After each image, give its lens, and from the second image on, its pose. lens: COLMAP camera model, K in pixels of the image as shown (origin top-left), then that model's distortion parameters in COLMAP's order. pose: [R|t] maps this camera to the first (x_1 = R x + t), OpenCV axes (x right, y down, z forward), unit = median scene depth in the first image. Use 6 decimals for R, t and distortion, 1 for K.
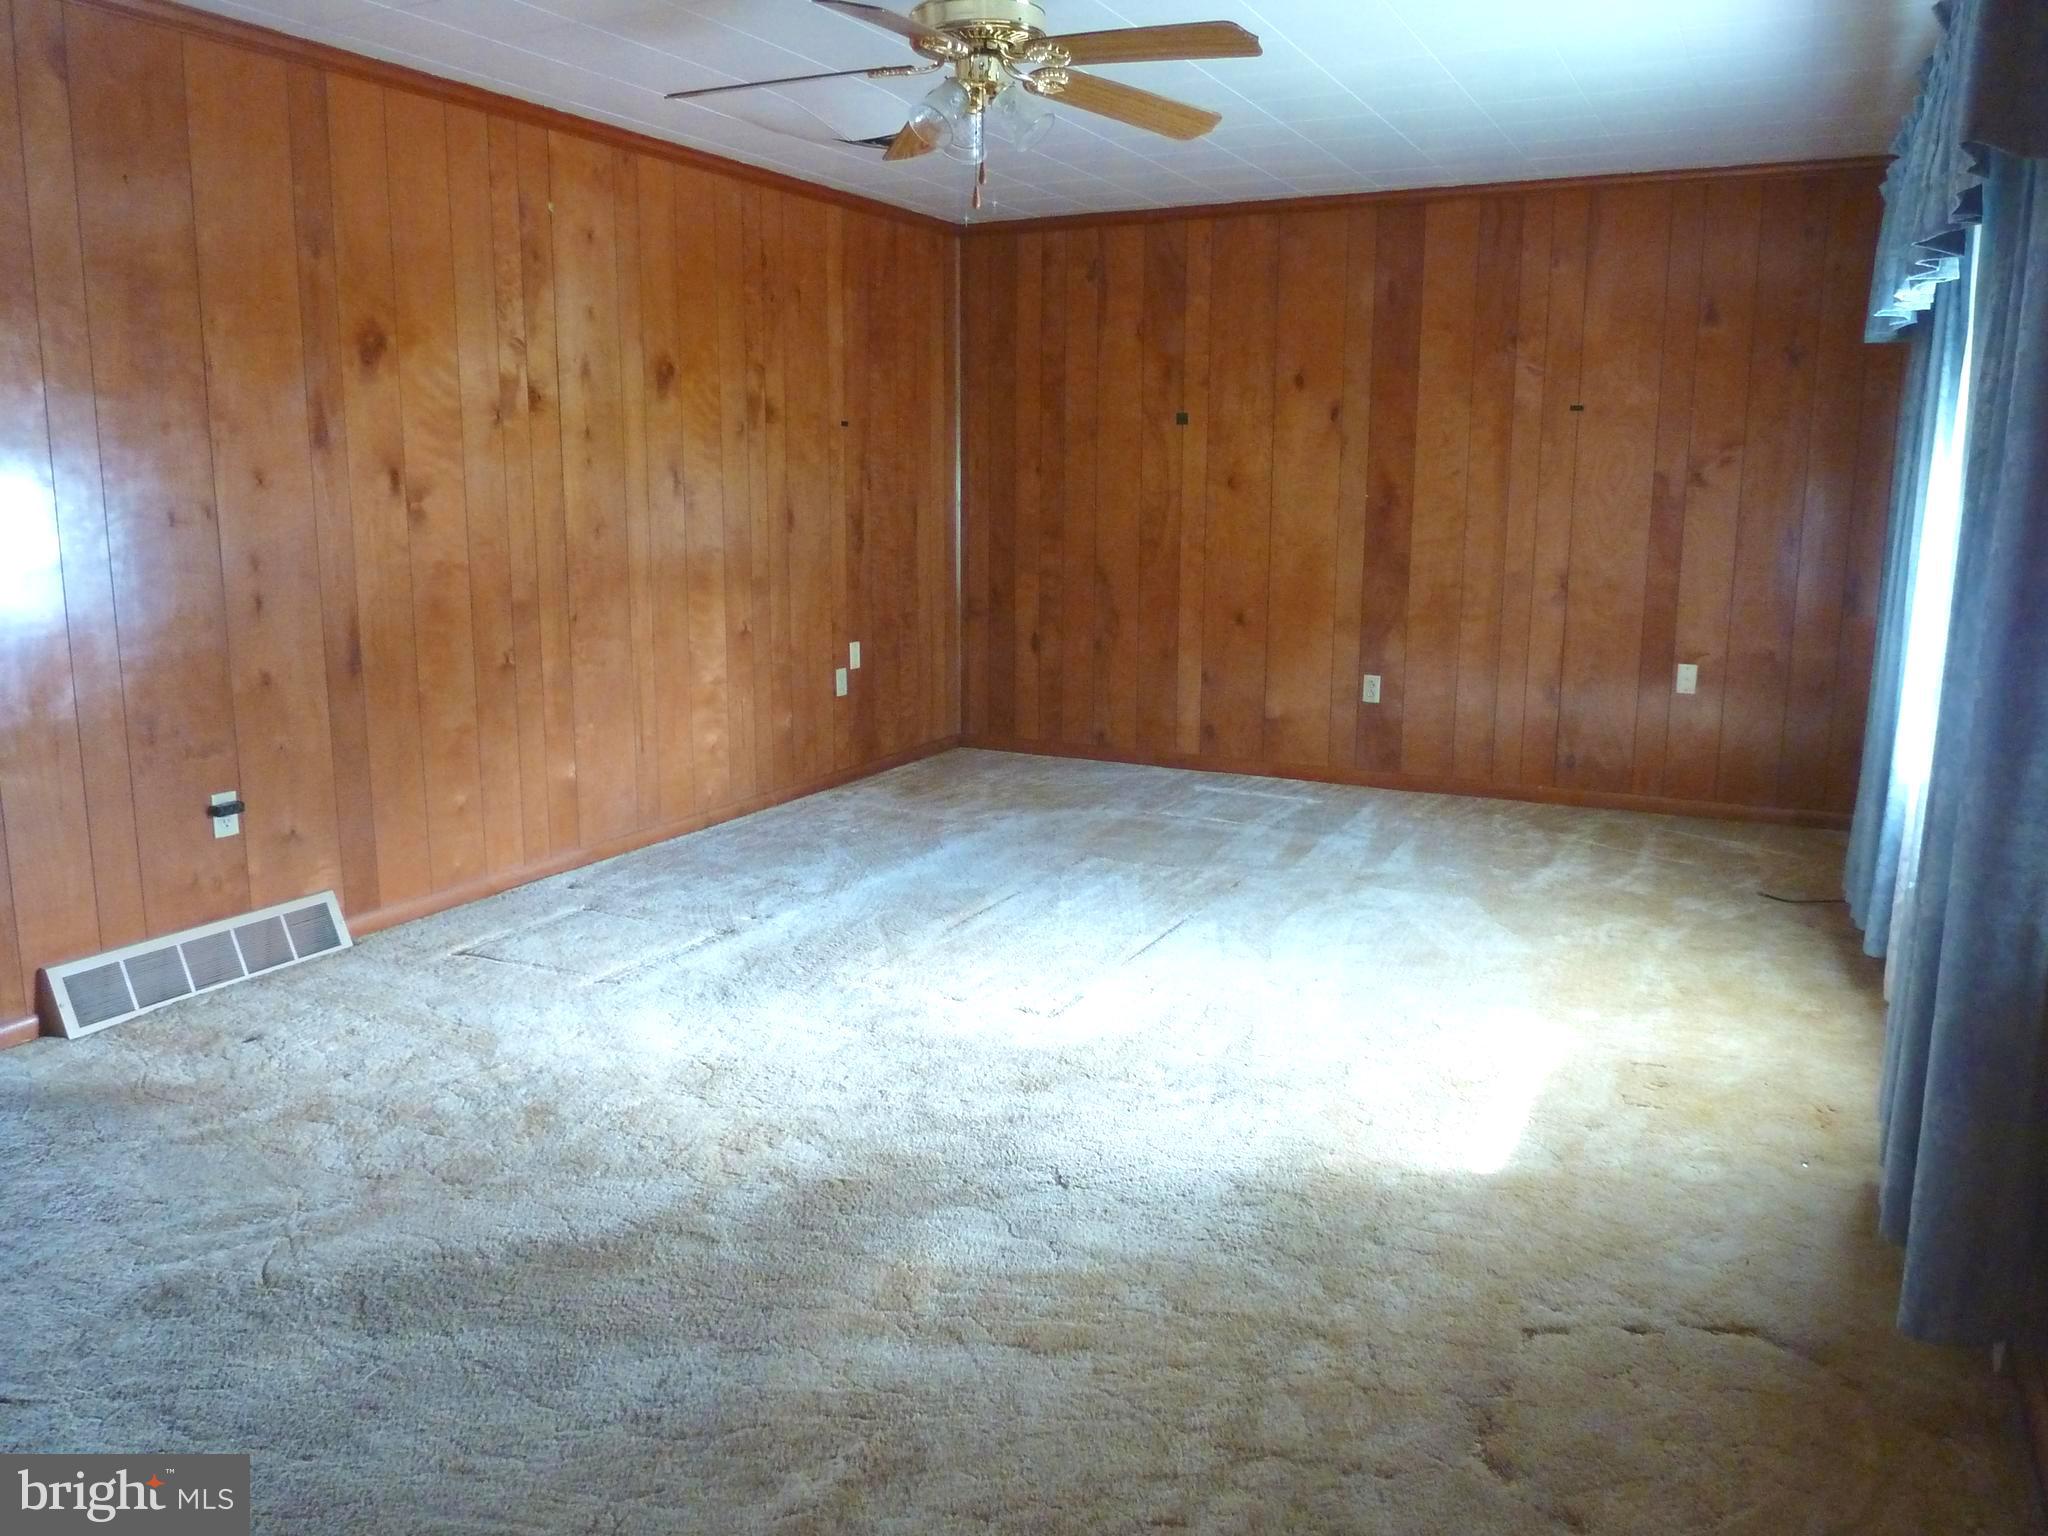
lens RADIAL K [[1515.7, 0, 1024.0], [0, 1515.7, 768.0], [0, 0, 1]] dist [-0.037917, 0.000534]
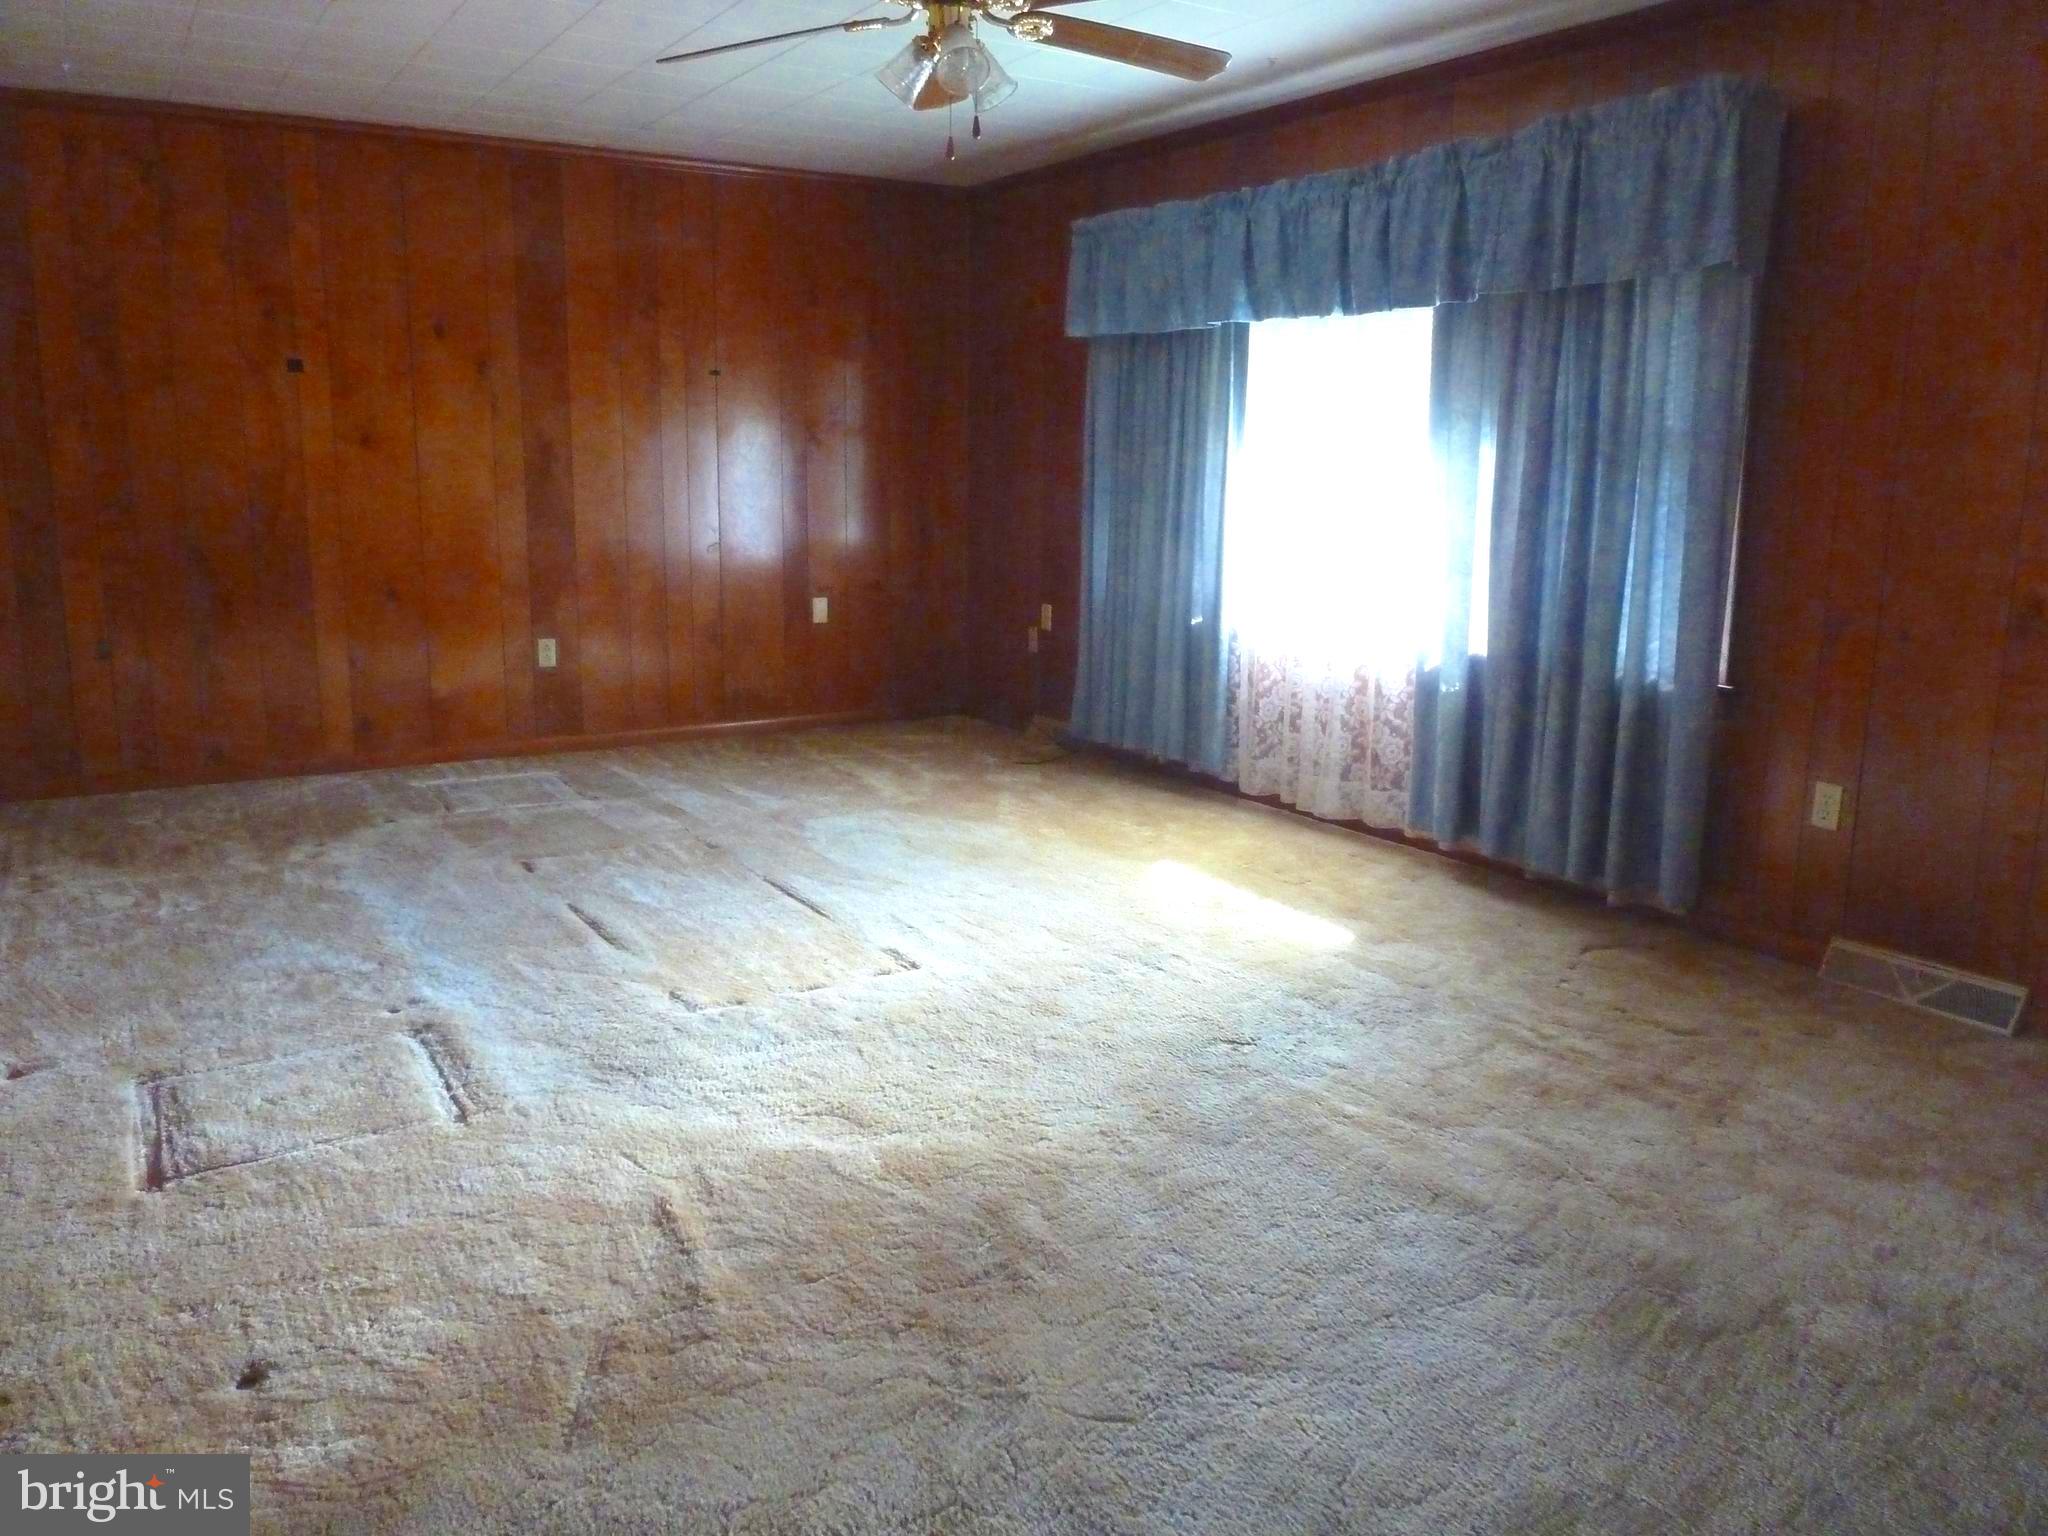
lens RADIAL K [[1515.7, 0, 1024.0], [0, 1515.7, 768.0], [0, 0, 1]] dist [-0.037917, 0.000534]
pose [[0.495524, -0.171023, 0.851591, -0.683409], [0.148043, 0.982708, 0.111211, -0.061911], [-0.855885, 0.070964, 0.512275, 0.349228]]
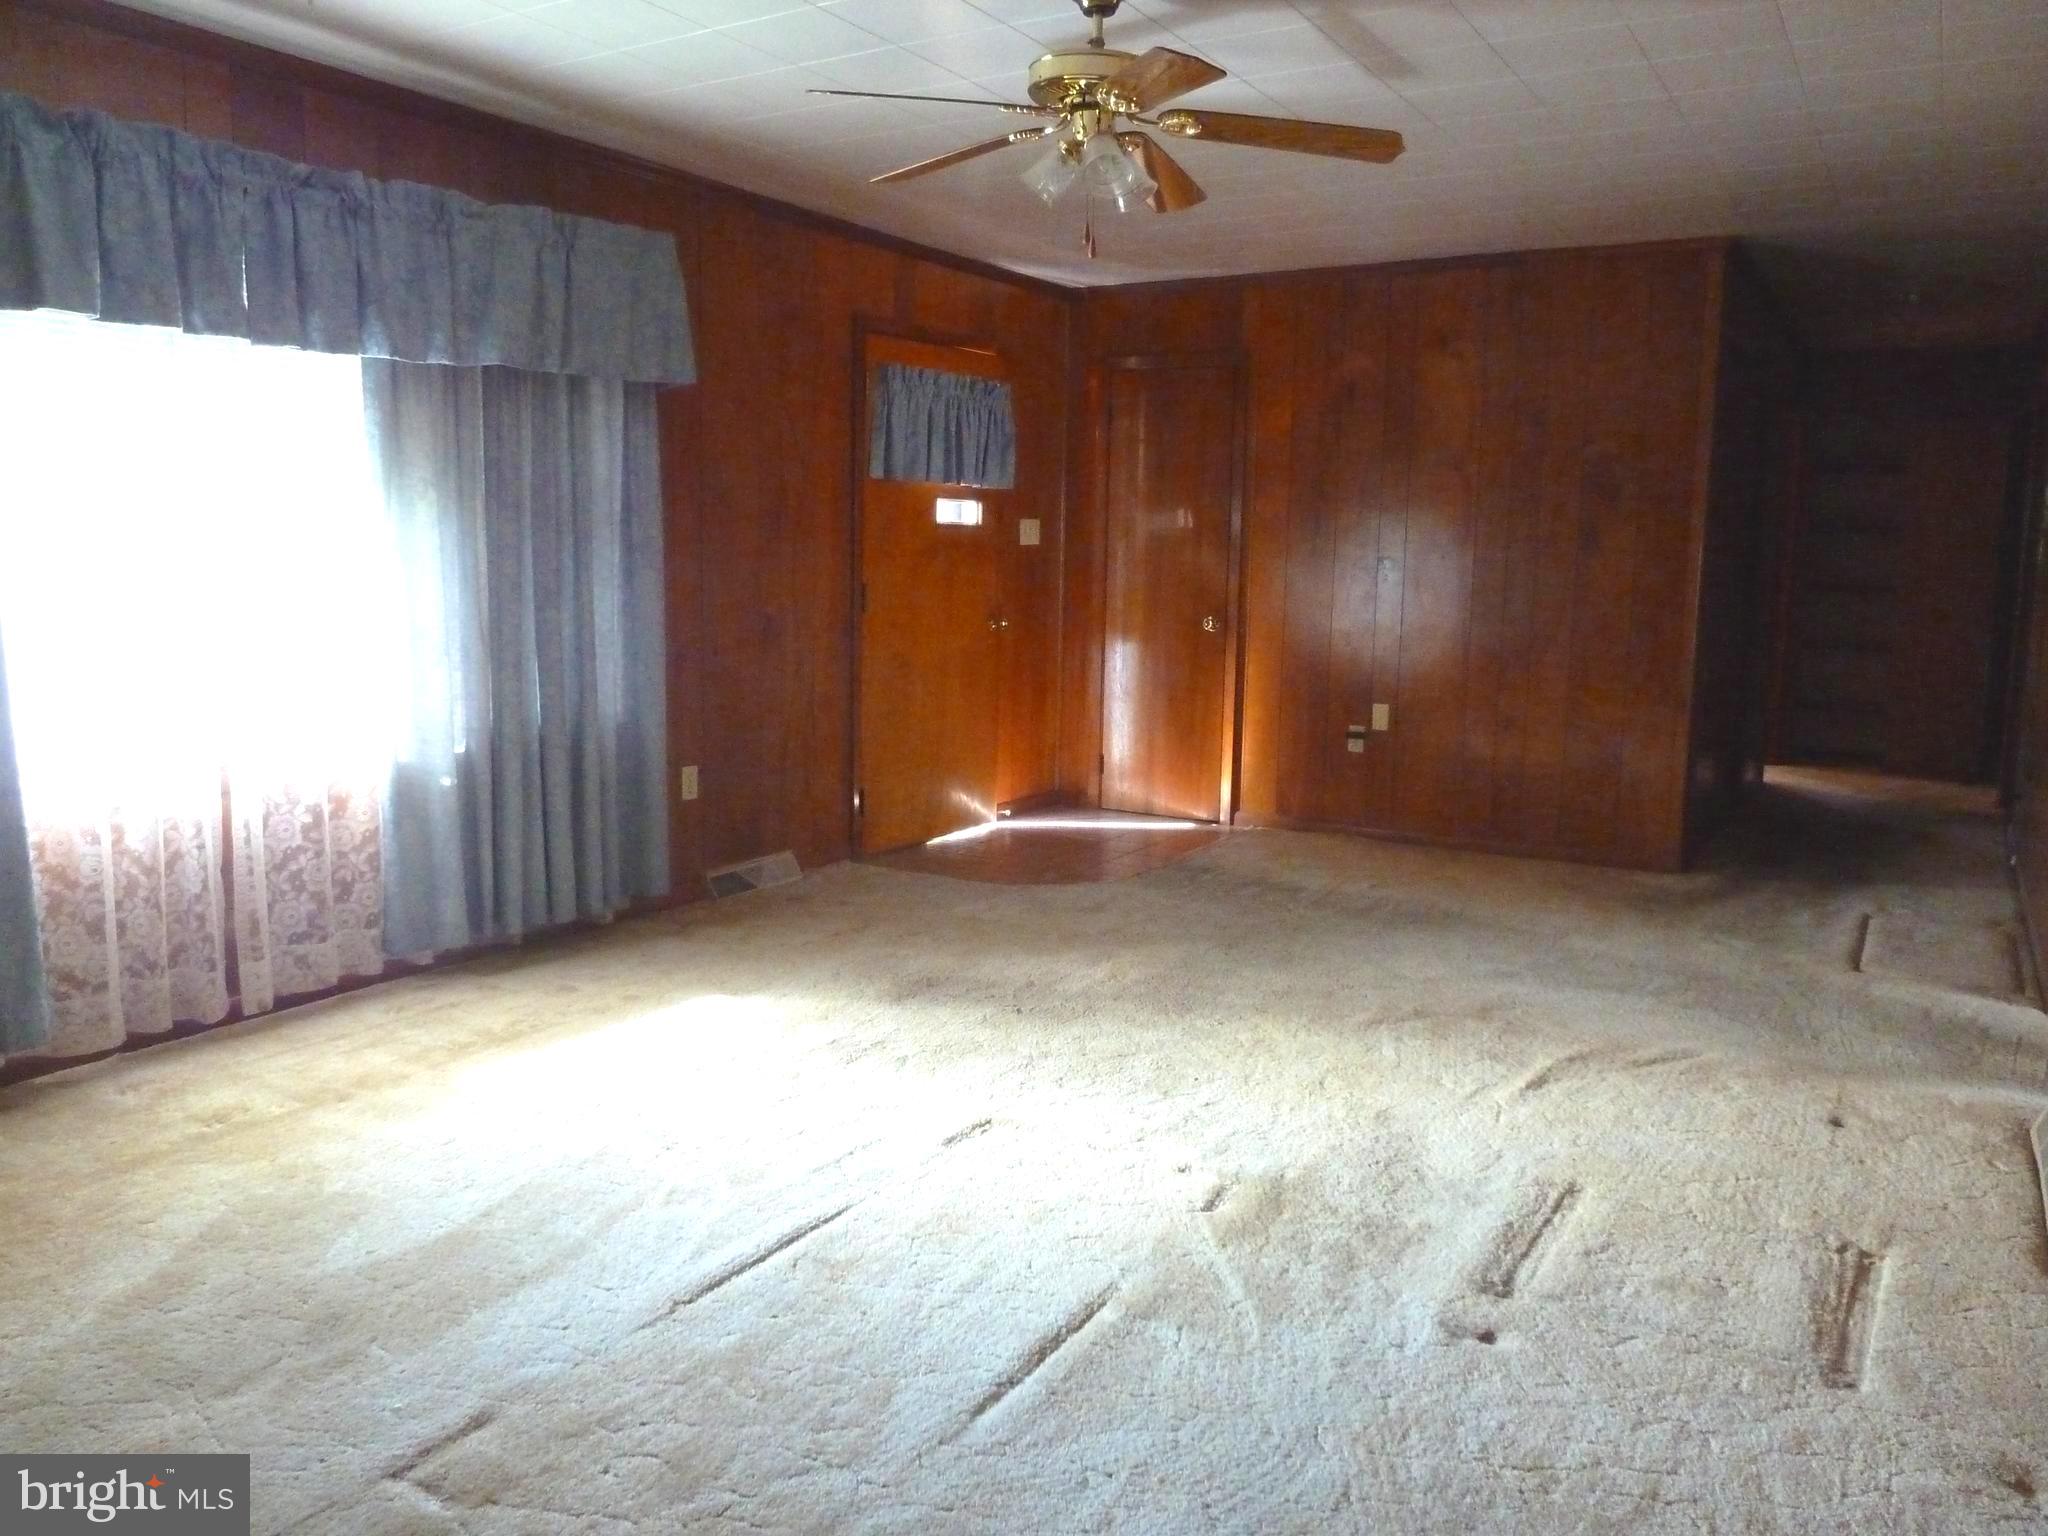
lens RADIAL K [[1515.7, 0, 1024.0], [0, 1515.7, 768.0], [0, 0, 1]] dist [-0.037917, 0.000534]
pose [[-0.998415, -0.024811, 0.050511, -0.036354], [-0.007282, 0.946978, 0.321216, -0.278393], [-0.055803, 0.320339, -0.945658, 1.534570]]
